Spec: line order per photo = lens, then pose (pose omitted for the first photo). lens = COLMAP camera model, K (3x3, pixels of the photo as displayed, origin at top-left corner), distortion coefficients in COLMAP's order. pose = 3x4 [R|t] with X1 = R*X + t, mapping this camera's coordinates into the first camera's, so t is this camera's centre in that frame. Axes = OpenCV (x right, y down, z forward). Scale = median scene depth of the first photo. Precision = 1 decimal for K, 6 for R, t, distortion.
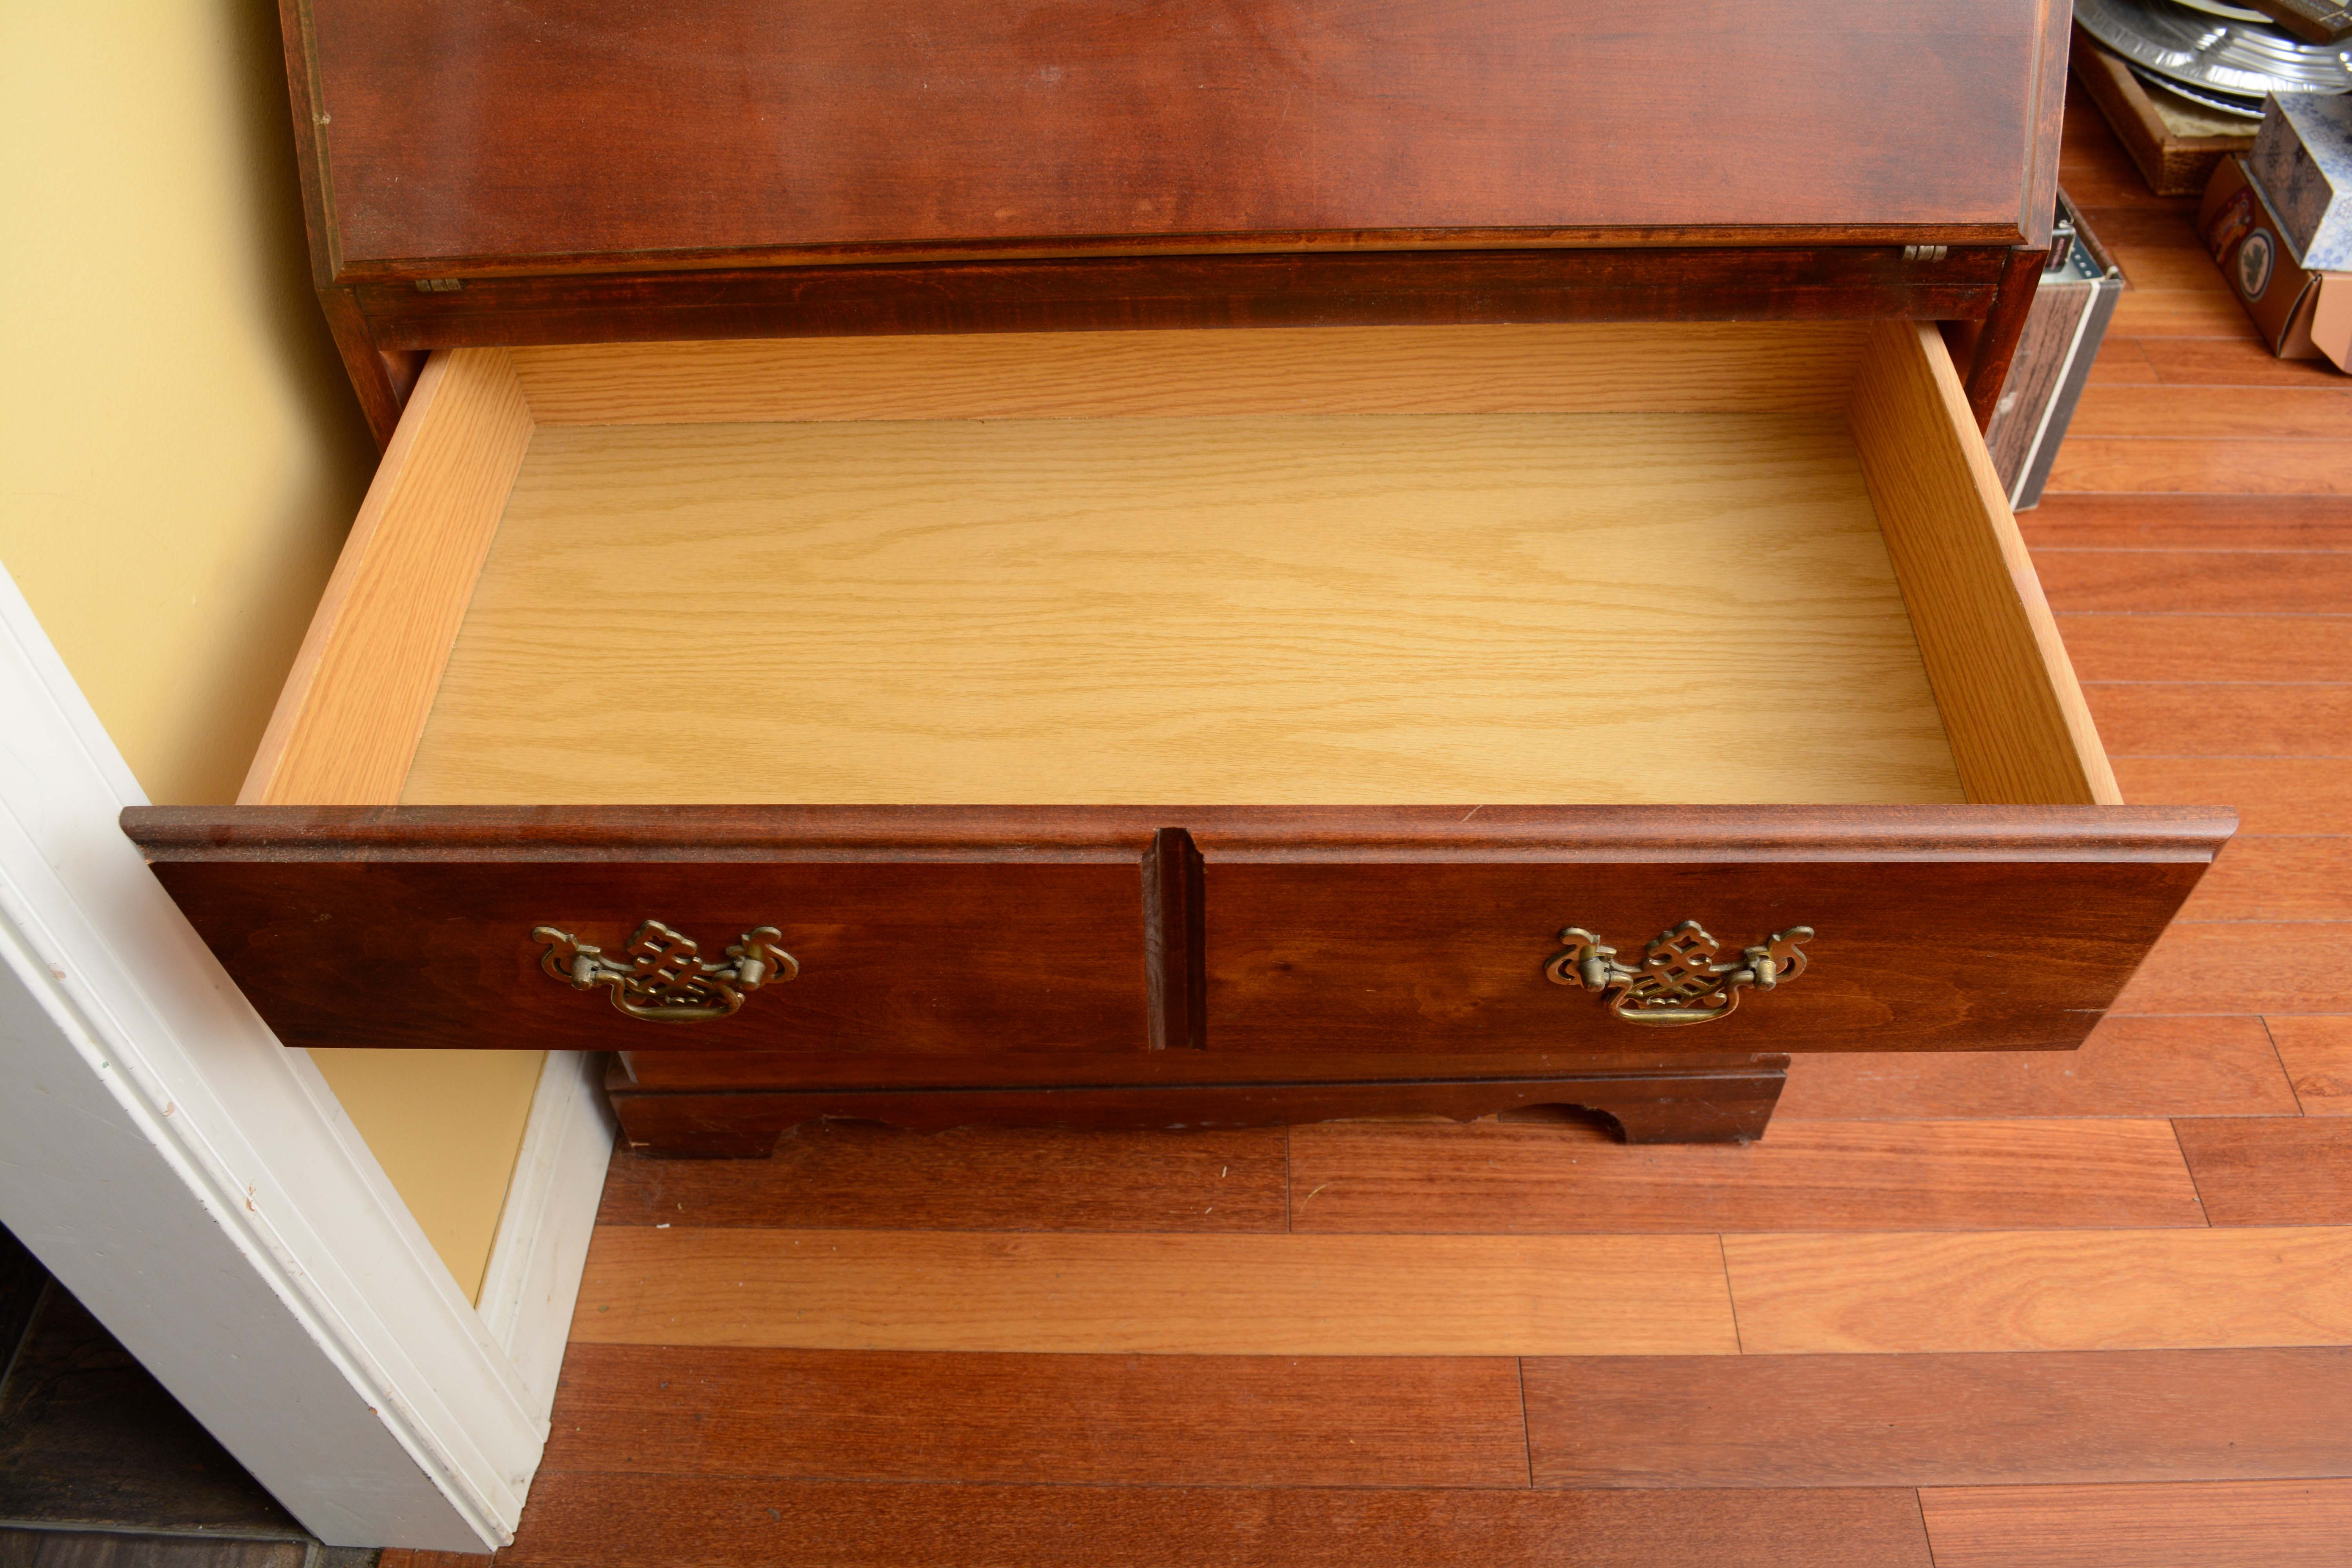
lens RADIAL K [[1841.1, 0, 1172.8], [0, 1841.1, 766.5], [0, 0, 1]] dist [-0.084678, 0.018993]
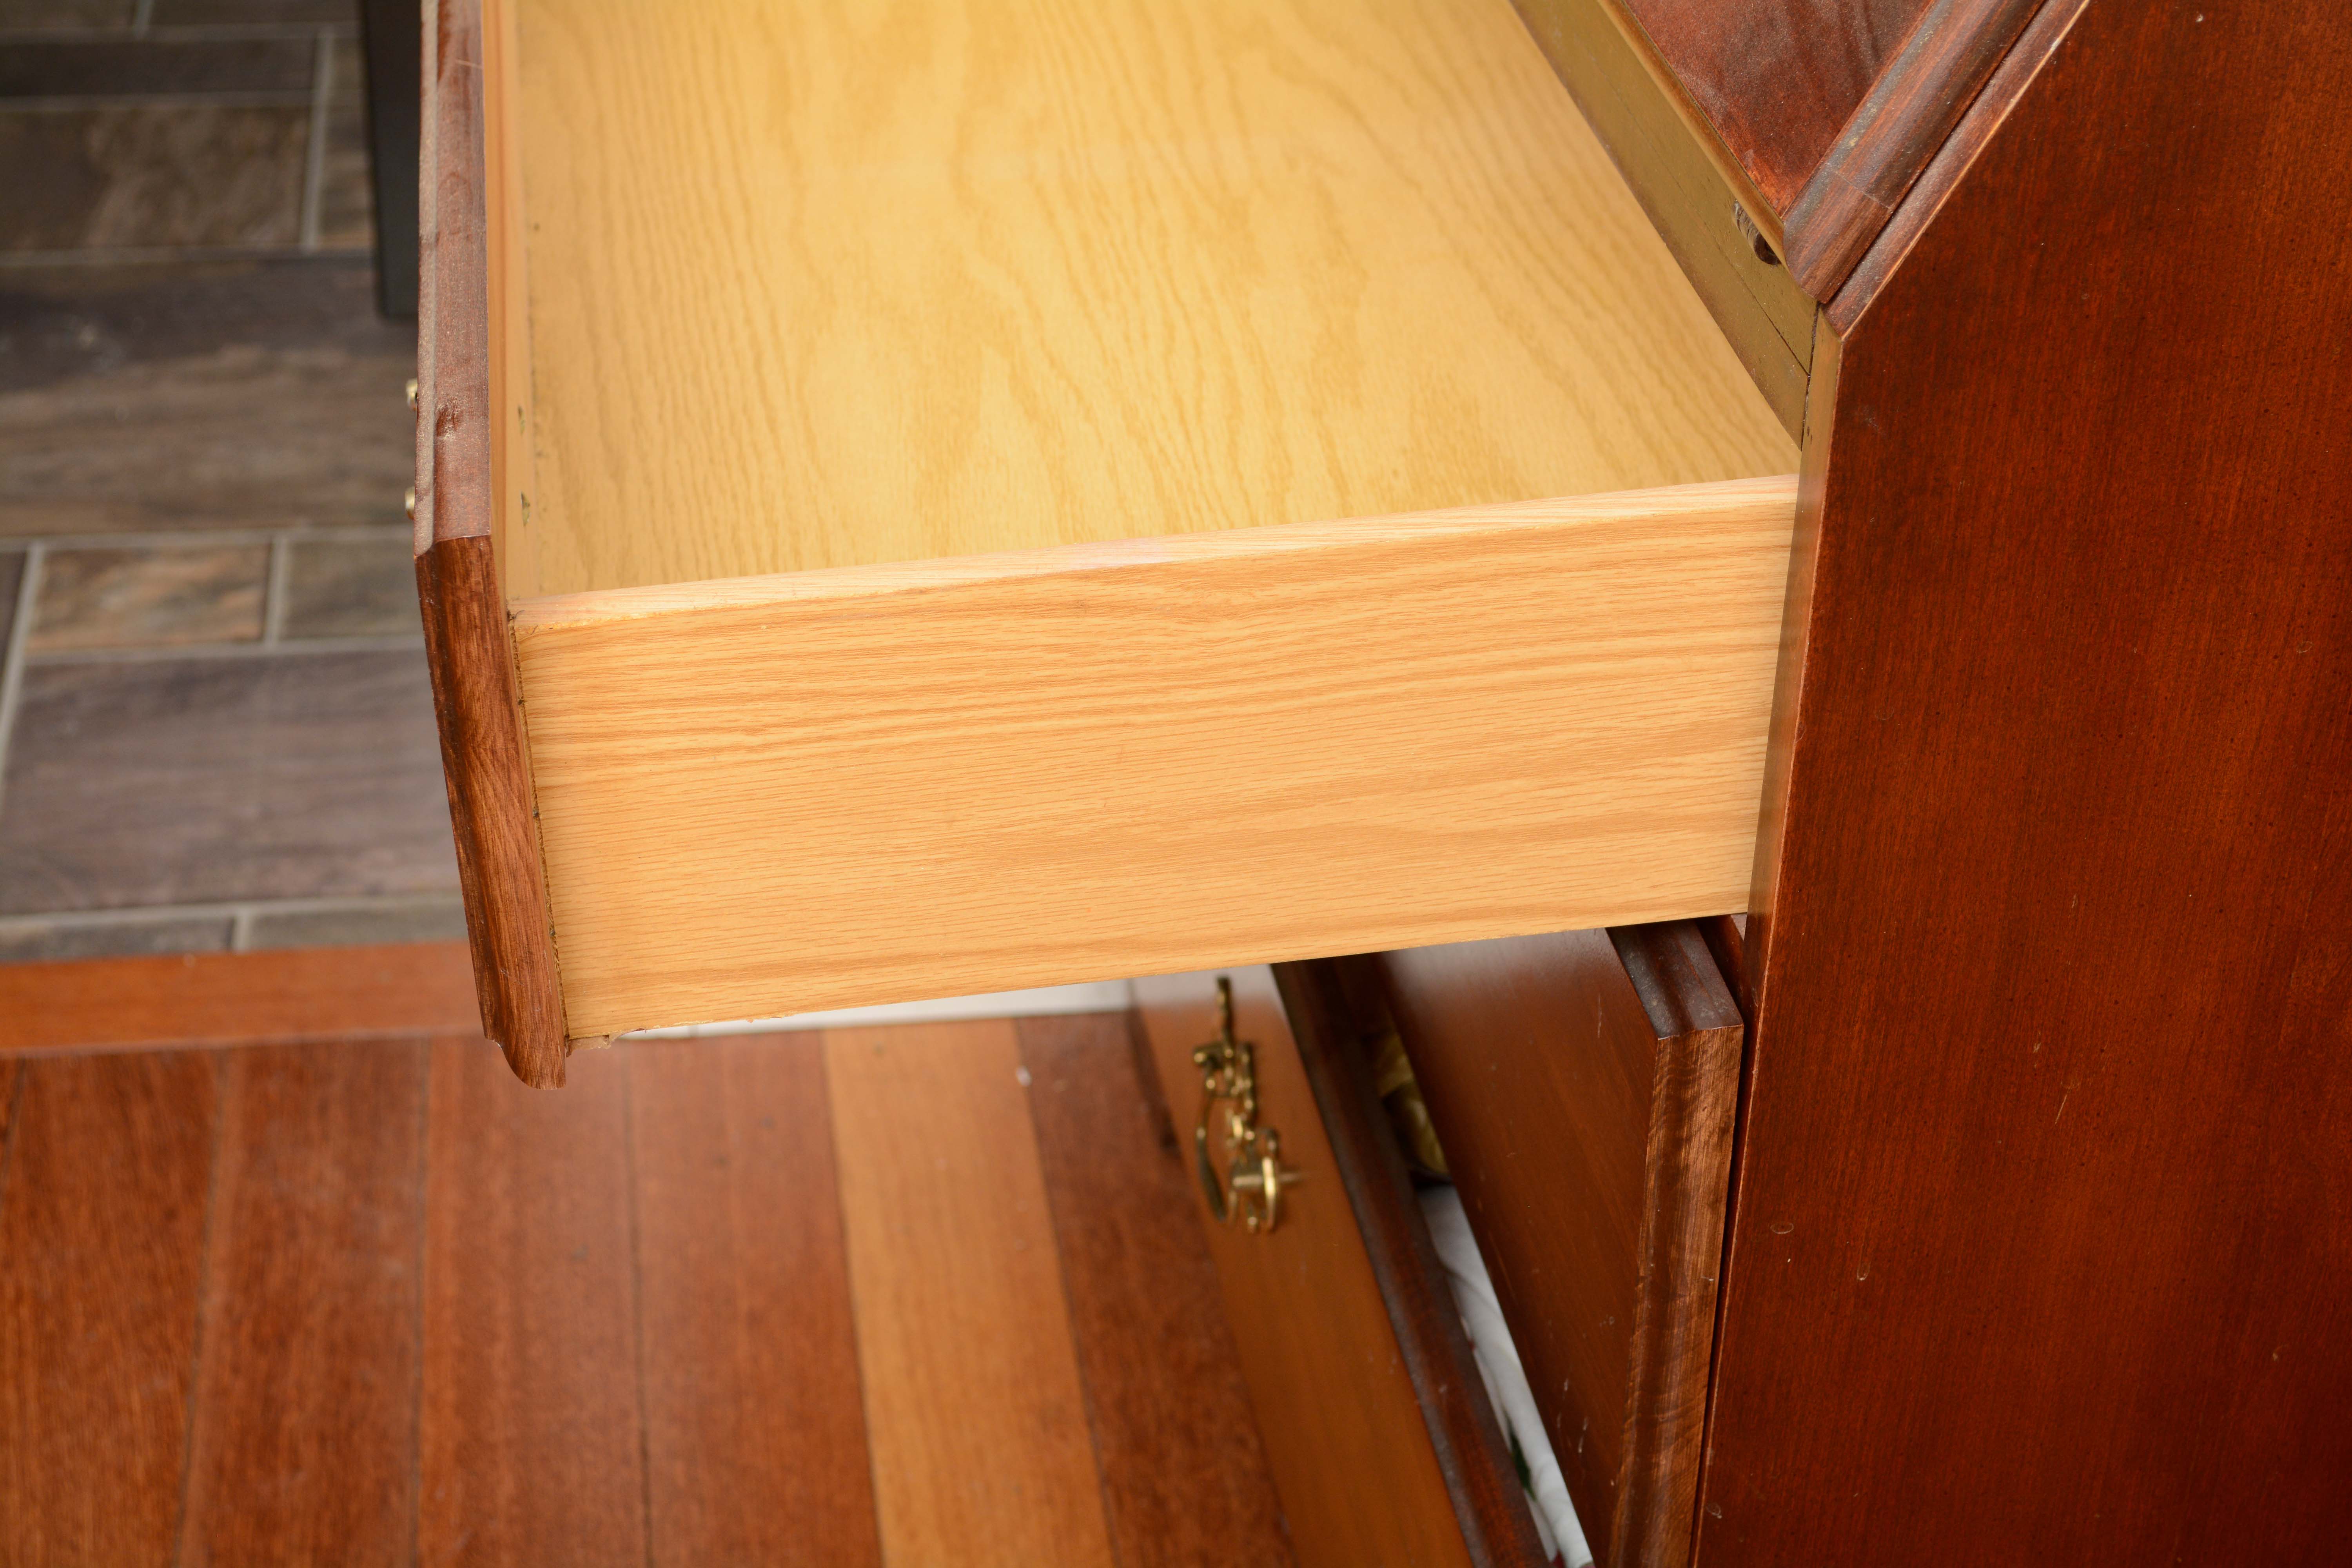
lens RADIAL K [[4429.1, 0, 1182.5], [0, 4429.1, 773.4], [0, 0, 1]] dist [0.076710, 0.000000]
pose [[0.143899, 0.512639, -0.846460, 1.002690], [-0.741440, 0.622359, 0.250871, -0.248957], [0.655408, 0.591499, 0.469648, 0.241591]]
